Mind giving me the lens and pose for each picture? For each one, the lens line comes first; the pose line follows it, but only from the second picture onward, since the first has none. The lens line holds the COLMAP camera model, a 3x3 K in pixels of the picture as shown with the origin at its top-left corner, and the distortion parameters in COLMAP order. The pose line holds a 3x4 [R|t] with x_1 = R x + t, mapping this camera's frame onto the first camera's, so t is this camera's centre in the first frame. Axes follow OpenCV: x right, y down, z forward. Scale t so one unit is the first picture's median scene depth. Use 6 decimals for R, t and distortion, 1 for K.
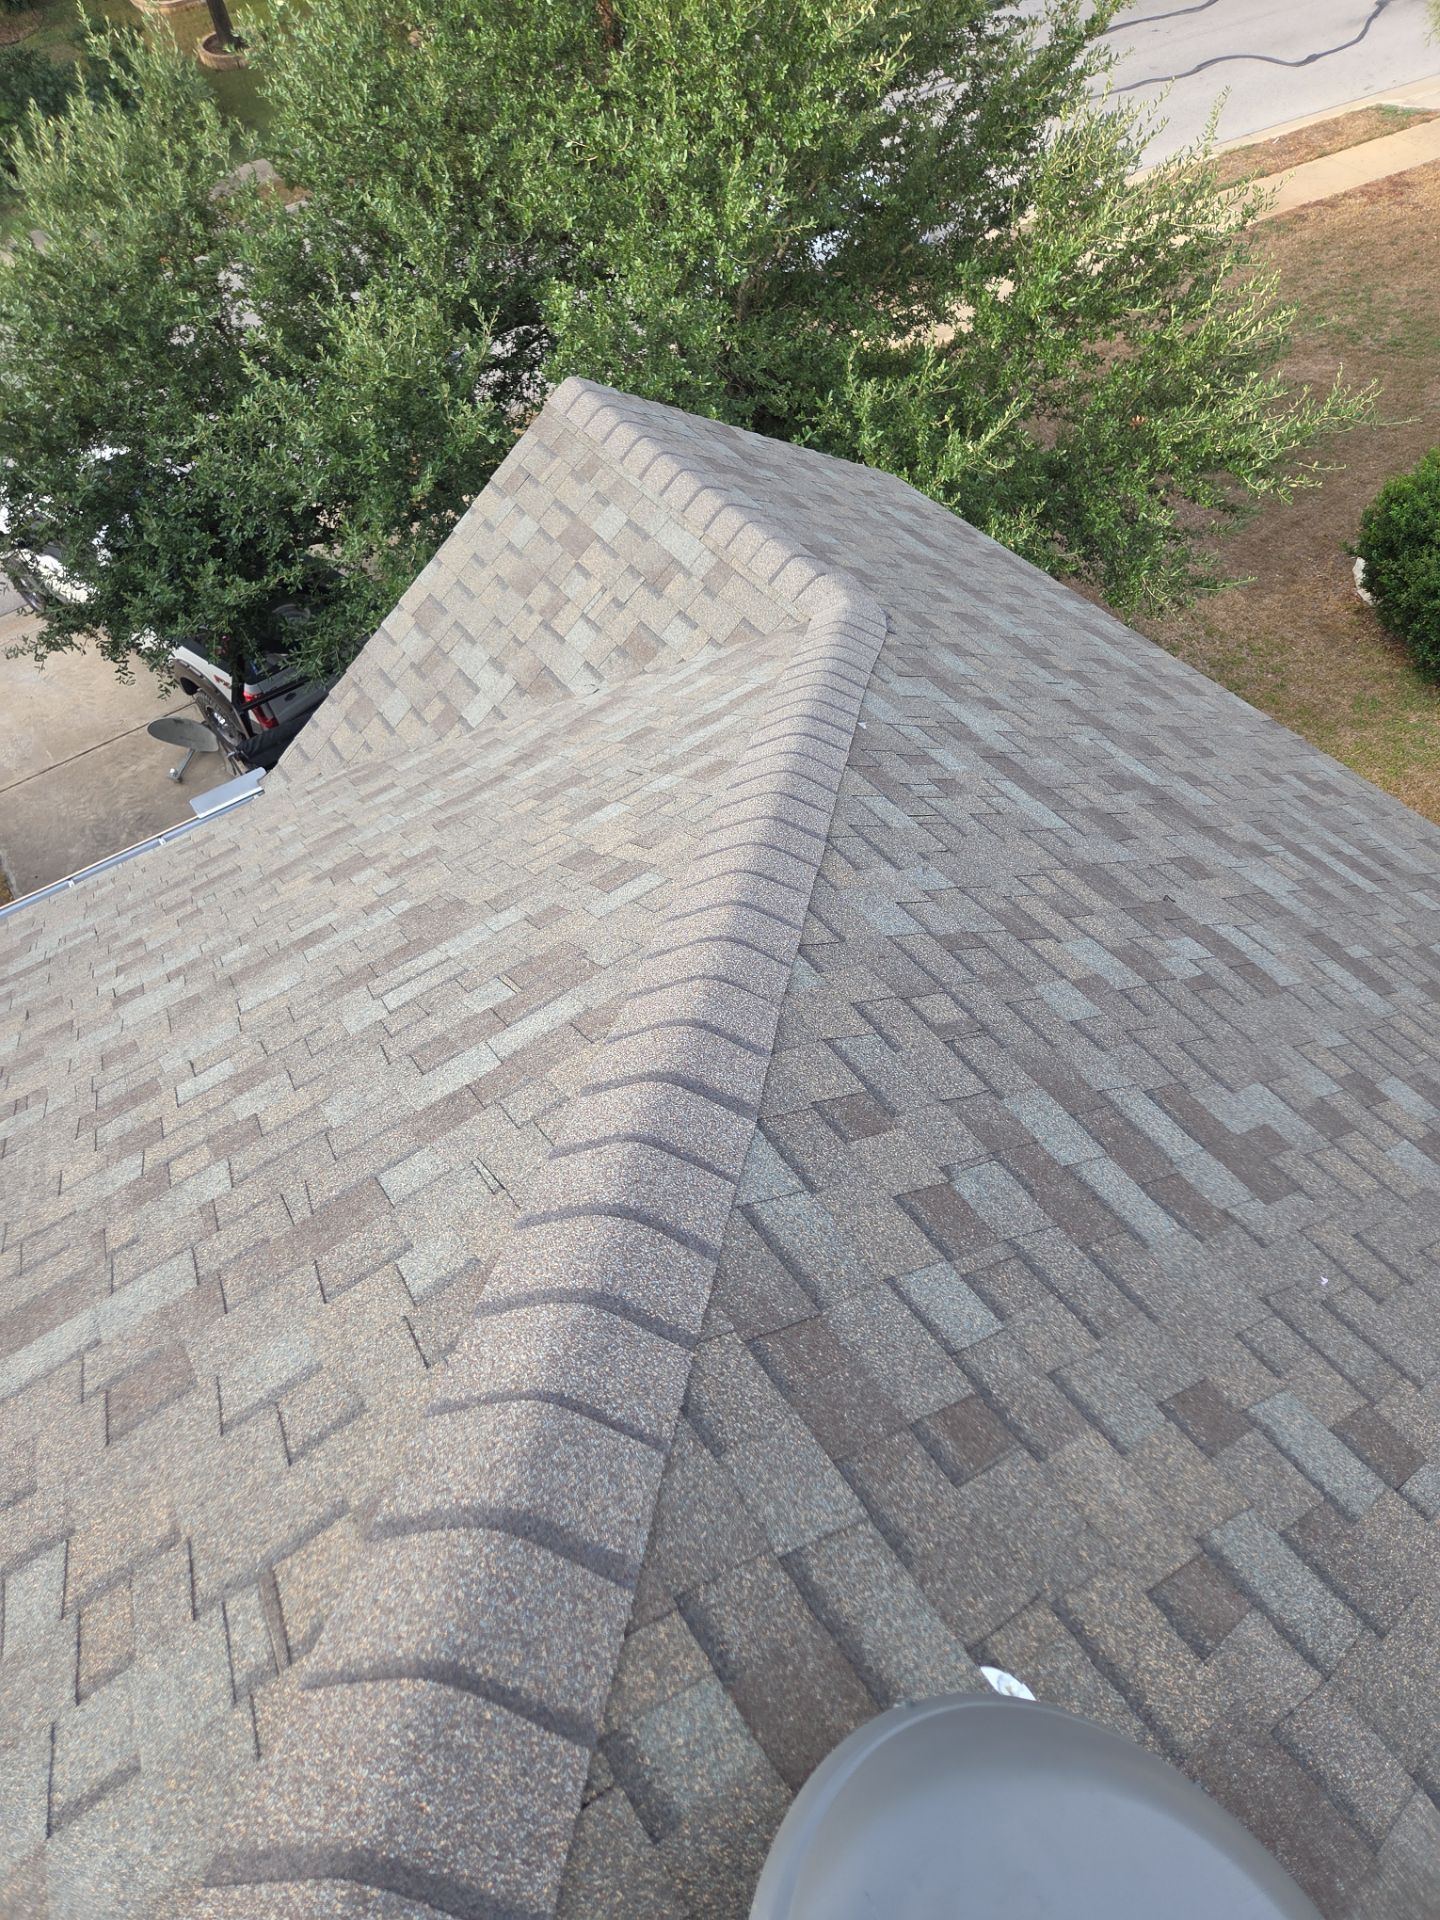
lens RADIAL K [[1285.3, 0, 724.5], [0, 1285.3, 986.8], [0, 0, 1]] dist [0.048368, -0.039078]
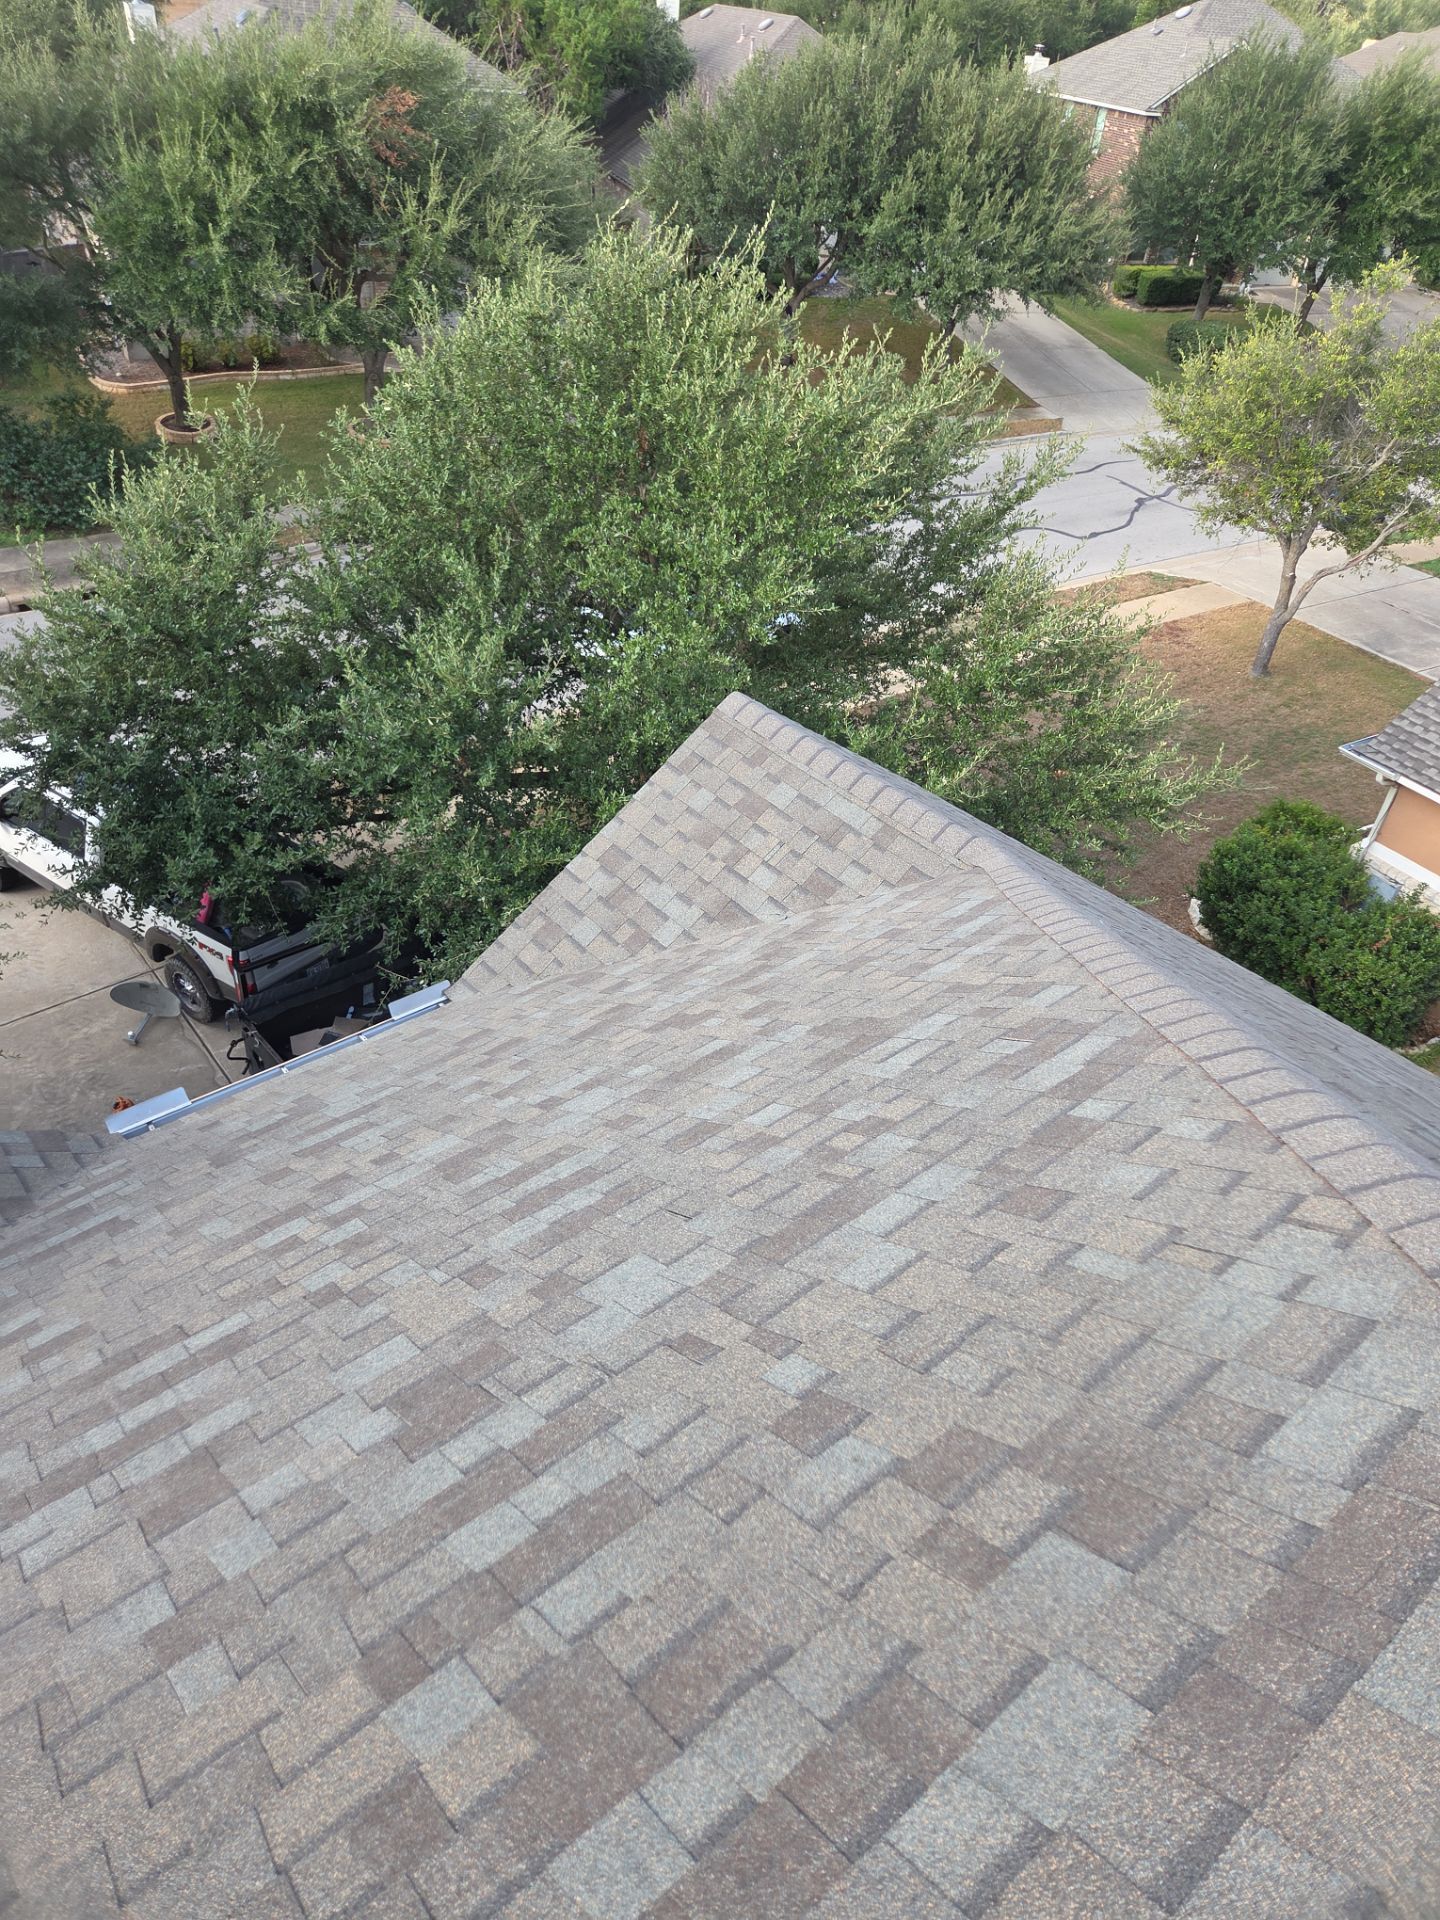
lens RADIAL K [[1285.9, 0, 748.1], [0, 1285.9, 950.8], [0, 0, 1]] dist [0.077504, -0.064062]
pose [[0.985784, 0.048328, 0.160915, -0.250803], [-0.001766, 0.960668, -0.277695, 0.108291], [-0.168006, 0.273463, 0.947096, -0.115838]]
